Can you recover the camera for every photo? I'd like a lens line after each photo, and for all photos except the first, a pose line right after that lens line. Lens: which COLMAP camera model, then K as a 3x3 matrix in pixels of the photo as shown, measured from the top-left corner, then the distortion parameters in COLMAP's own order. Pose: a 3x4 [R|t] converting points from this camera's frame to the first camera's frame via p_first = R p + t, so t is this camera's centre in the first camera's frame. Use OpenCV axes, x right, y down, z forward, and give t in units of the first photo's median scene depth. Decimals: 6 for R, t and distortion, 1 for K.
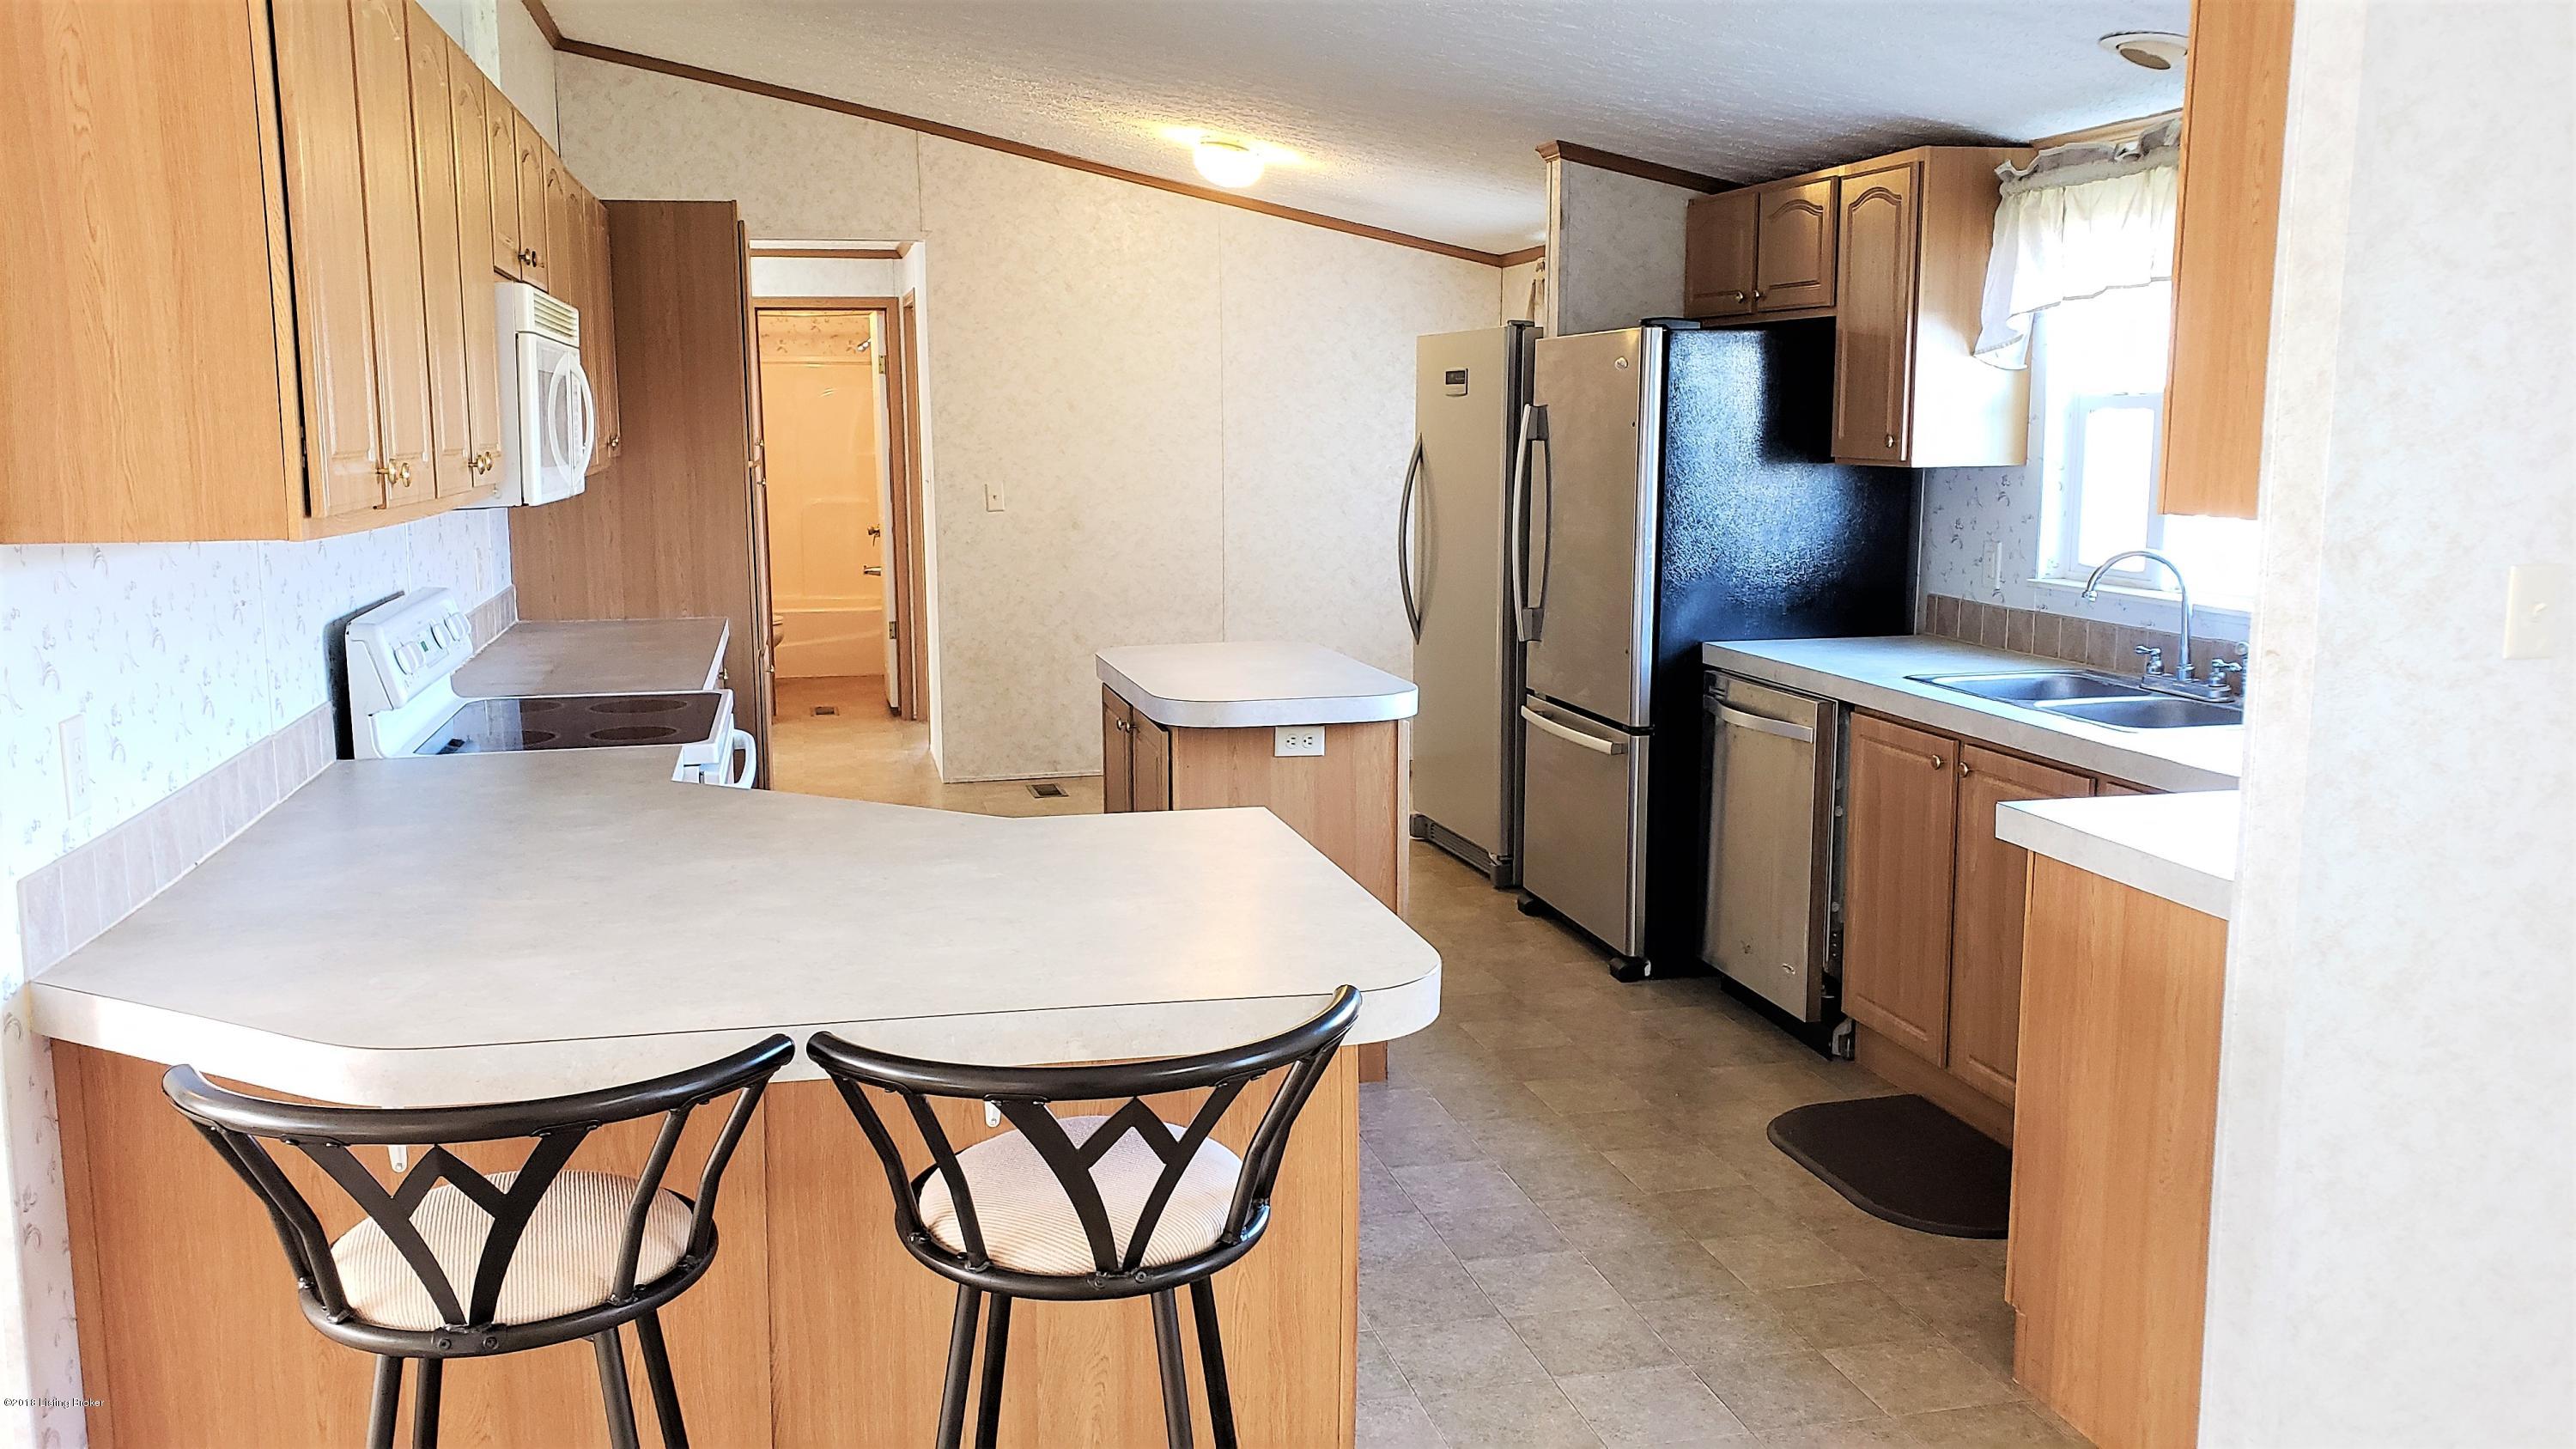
lens RADIAL K [[2033.3, 0, 1207.6], [0, 2033.3, 708.9], [0, 0, 1]] dist [0.033227, -0.056372]
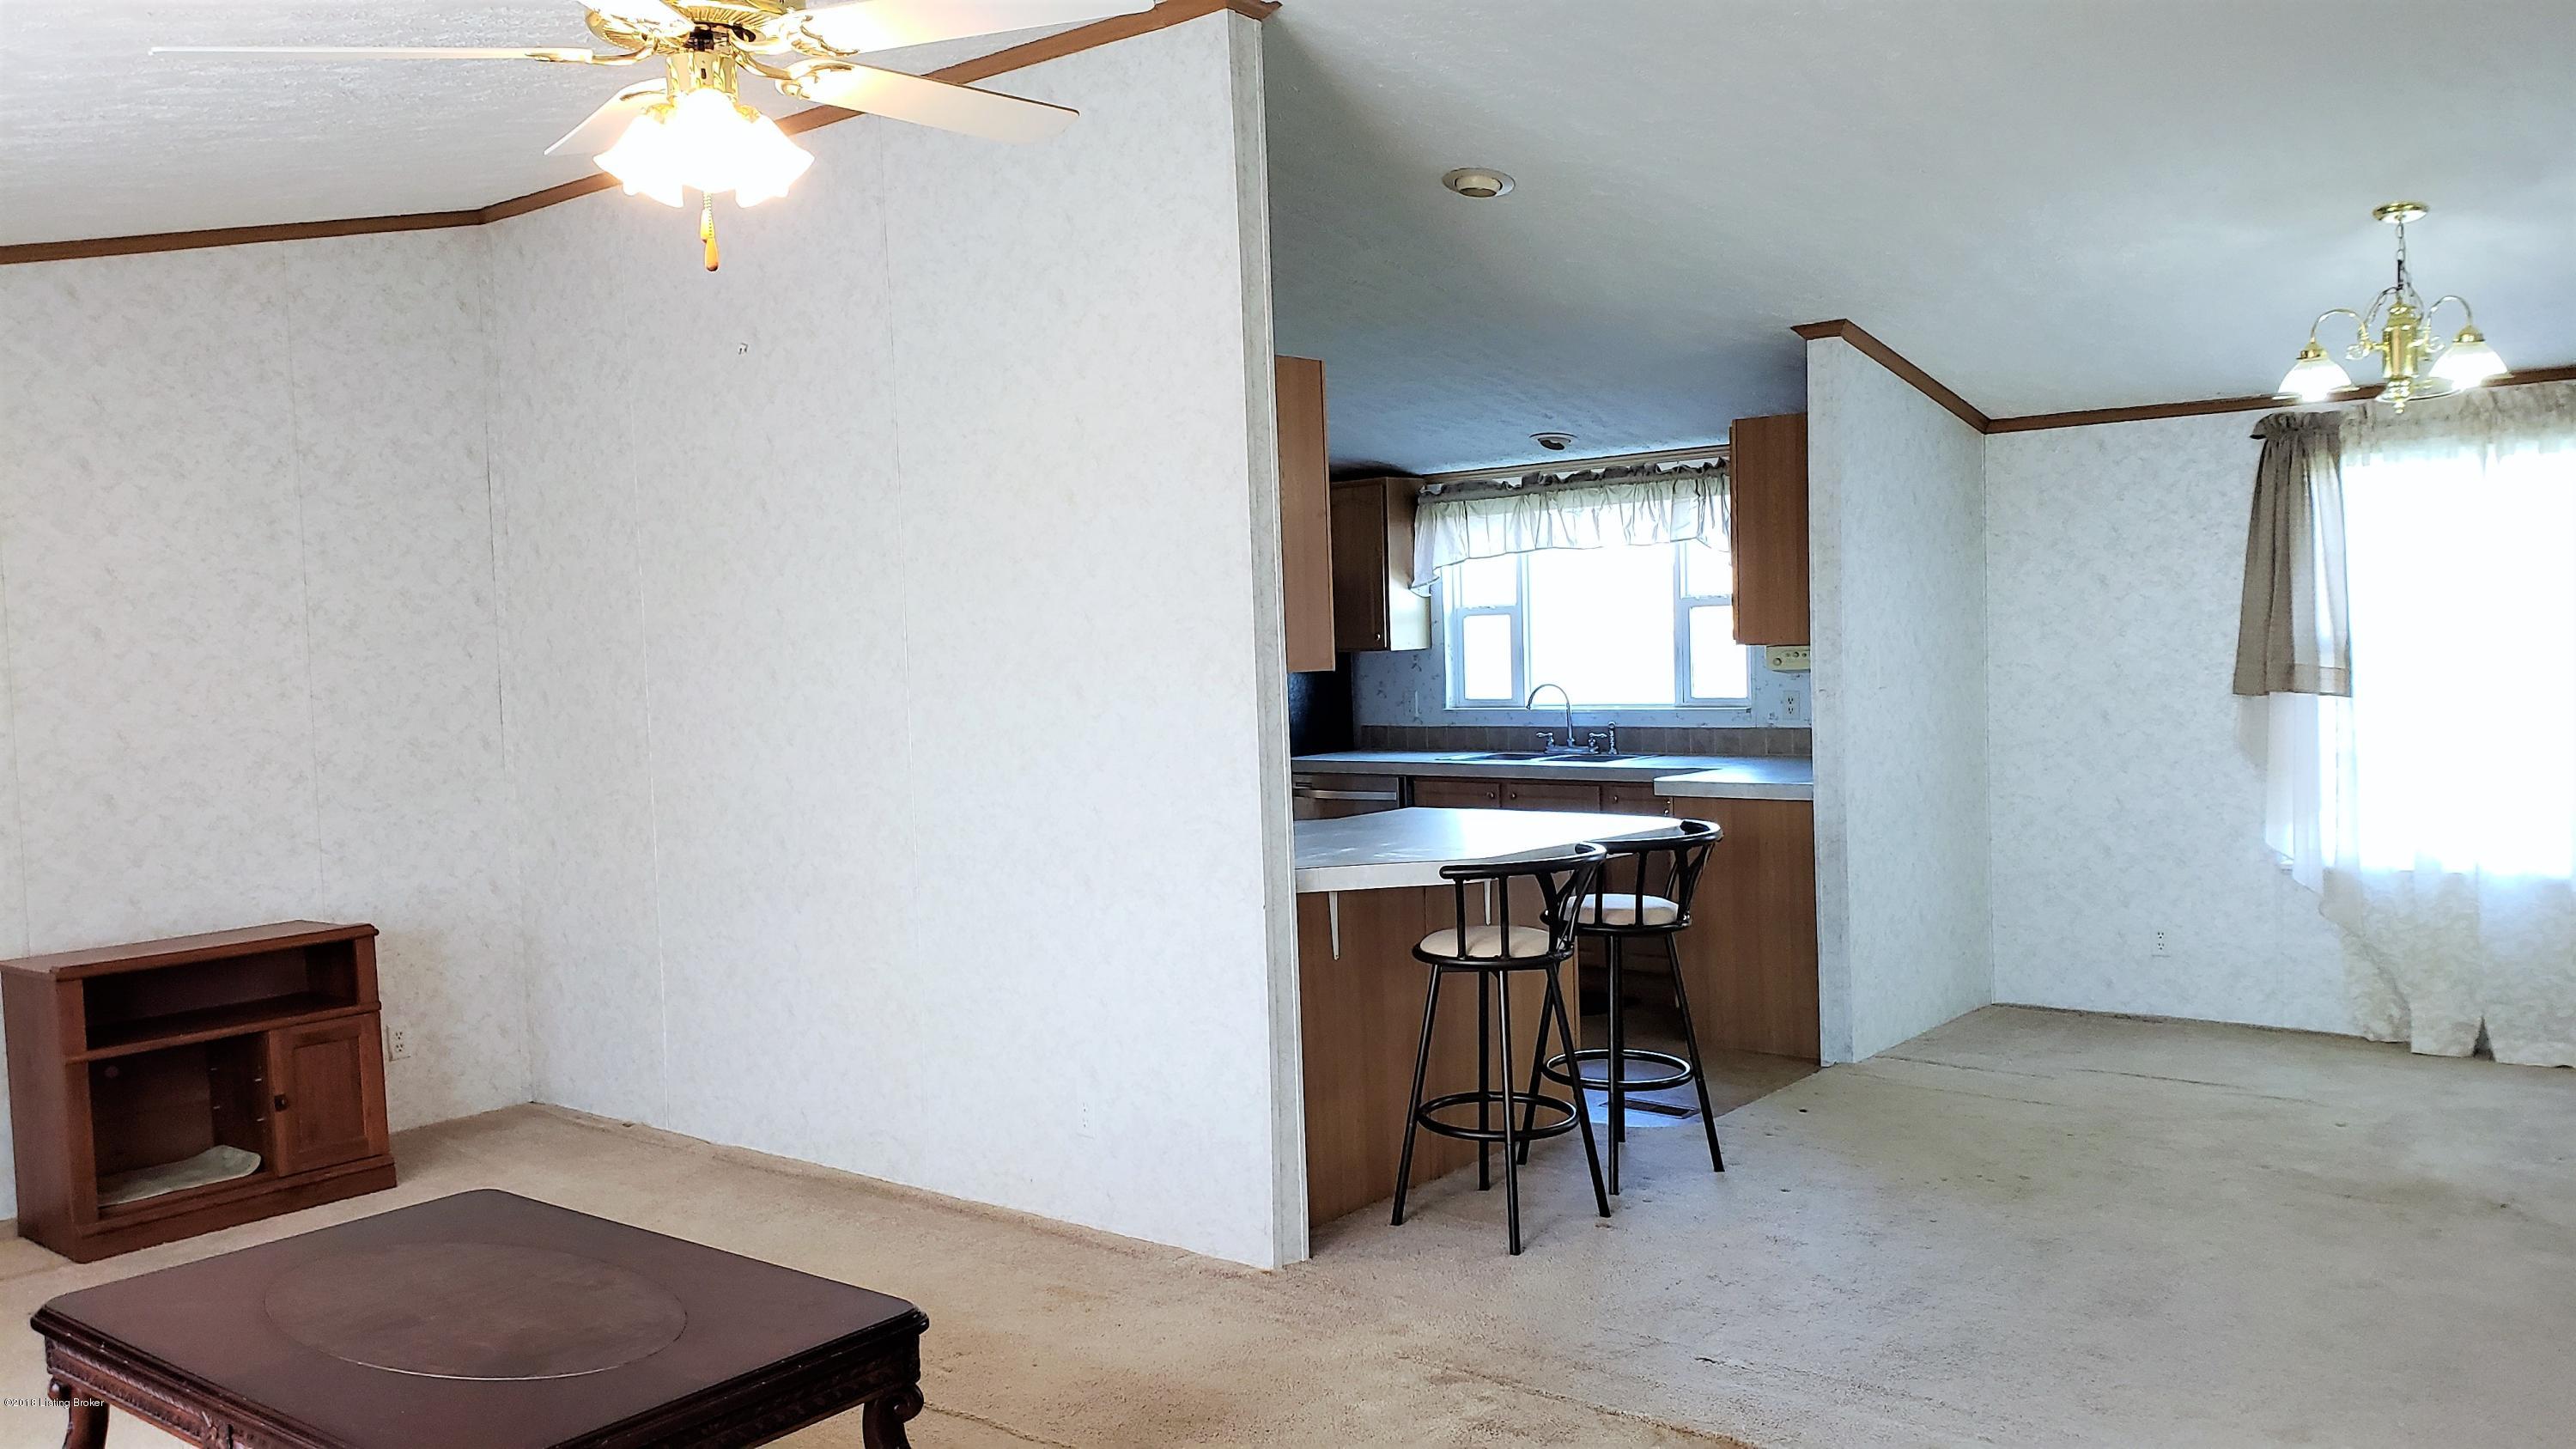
lens RADIAL K [[2033.3, 0, 1275.9], [0, 2033.3, 719.8], [0, 0, 1]] dist [0.033227, -0.056372]
pose [[0.779857, -0.047994, 0.624115, -0.863914], [0.118005, 0.990451, -0.071286, 0.058846], [-0.614734, 0.129241, 0.778074, -0.325936]]
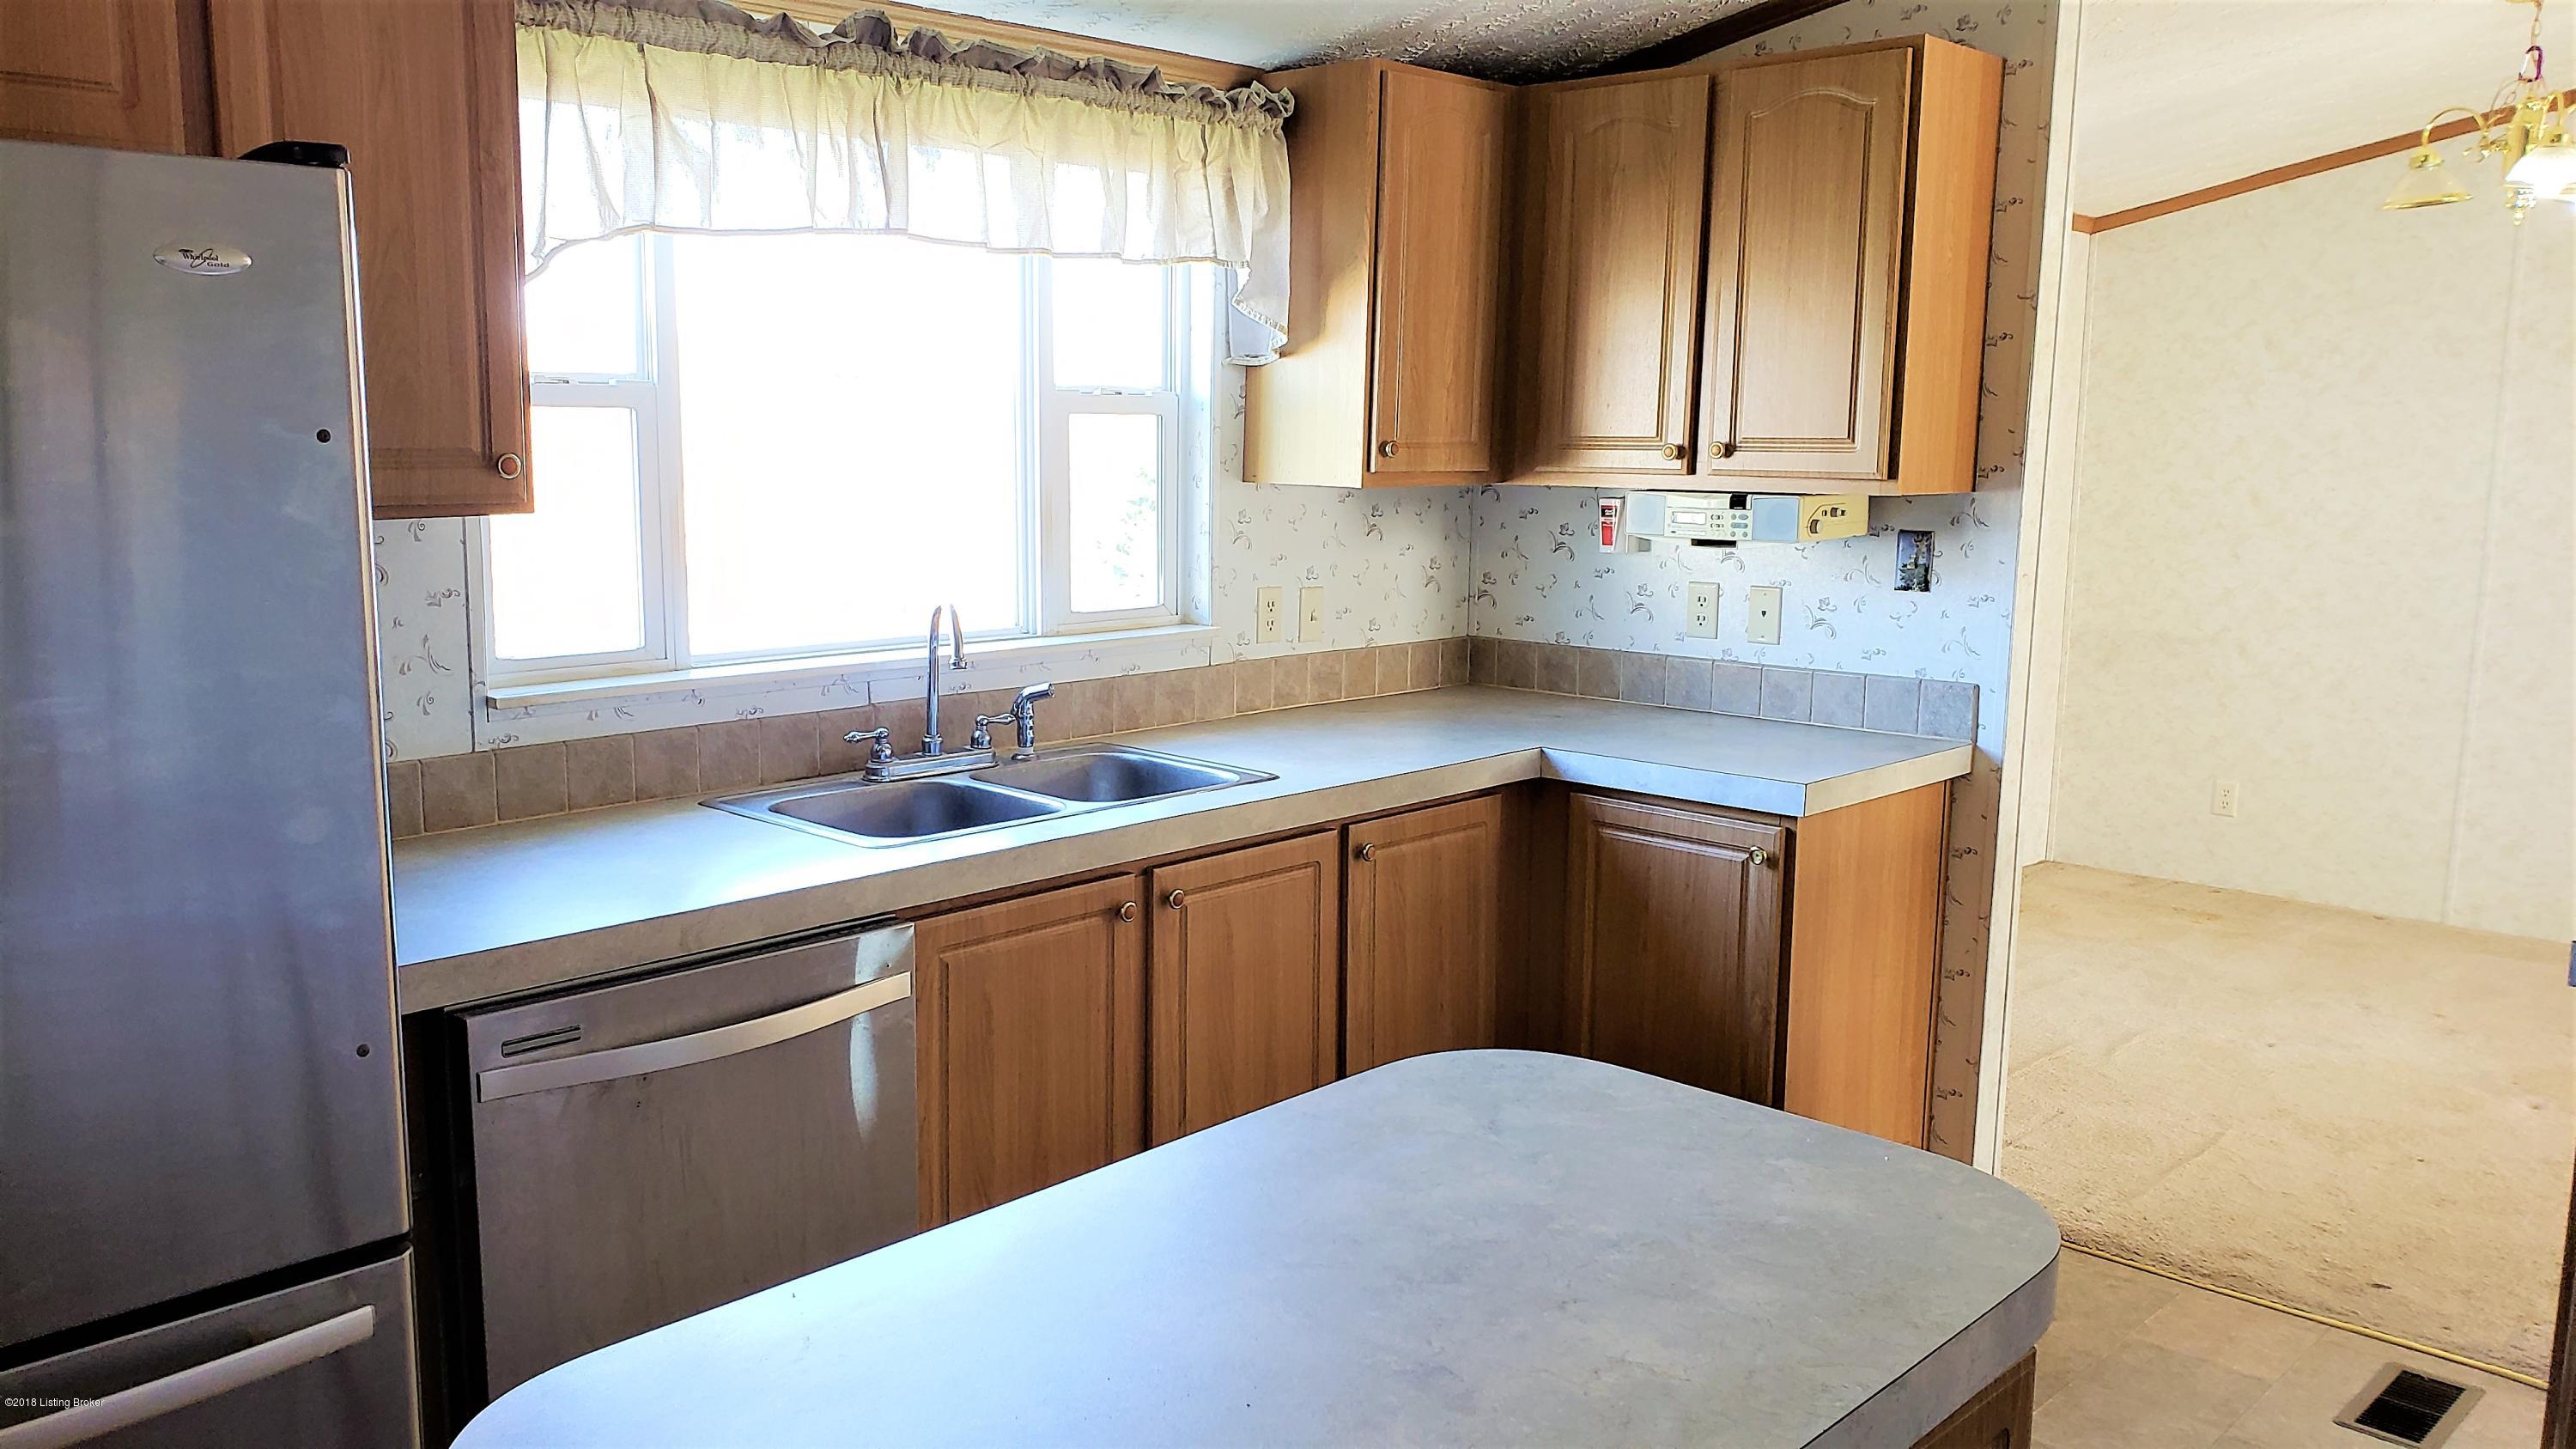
lens RADIAL K [[2033.3, 0, 1290.4], [0, 2033.3, 719.9], [0, 0, 1]] dist [0.033227, -0.056372]
pose [[-0.579530, -0.129664, 0.804570, -0.208303], [0.103745, 0.967491, 0.230647, -0.171379], [-0.808321, 0.217137, -0.547238, 1.151117]]
